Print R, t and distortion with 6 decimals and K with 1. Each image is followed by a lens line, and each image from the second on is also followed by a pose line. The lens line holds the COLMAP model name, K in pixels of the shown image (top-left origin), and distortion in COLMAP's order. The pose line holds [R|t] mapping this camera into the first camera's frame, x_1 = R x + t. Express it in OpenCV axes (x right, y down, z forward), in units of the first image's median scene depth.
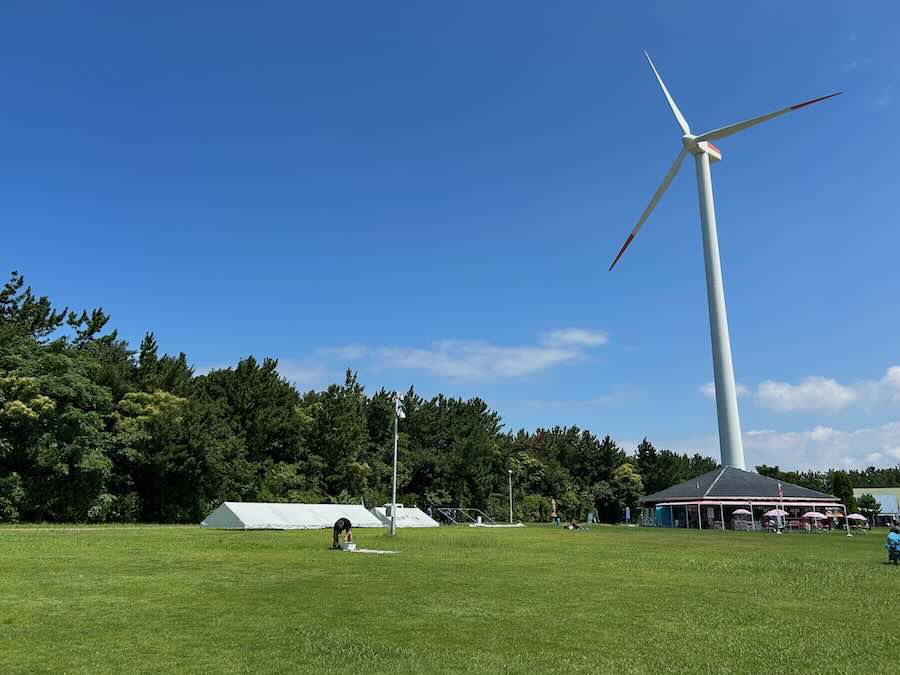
lens RADIAL K [[674.2, 0, 450.0], [0, 674.2, 337.5], [0, 0, 1]] dist [0.010016, -0.005894]
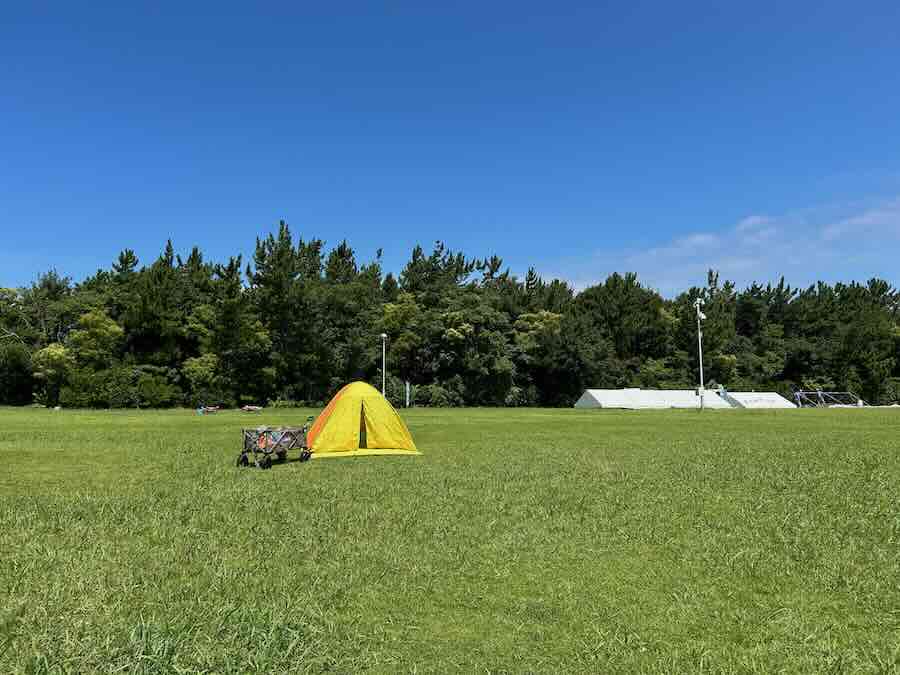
lens RADIAL K [[680.5, 0, 452.9], [0, 680.5, 334.3], [0, 0, 1]] dist [-0.006641, 0.004357]
pose [[0.818486, -0.074628, -0.569658, 0.182504], [0.156391, 0.983026, 0.095922, -0.030827], [0.552831, -0.167600, 0.816265, -0.193513]]
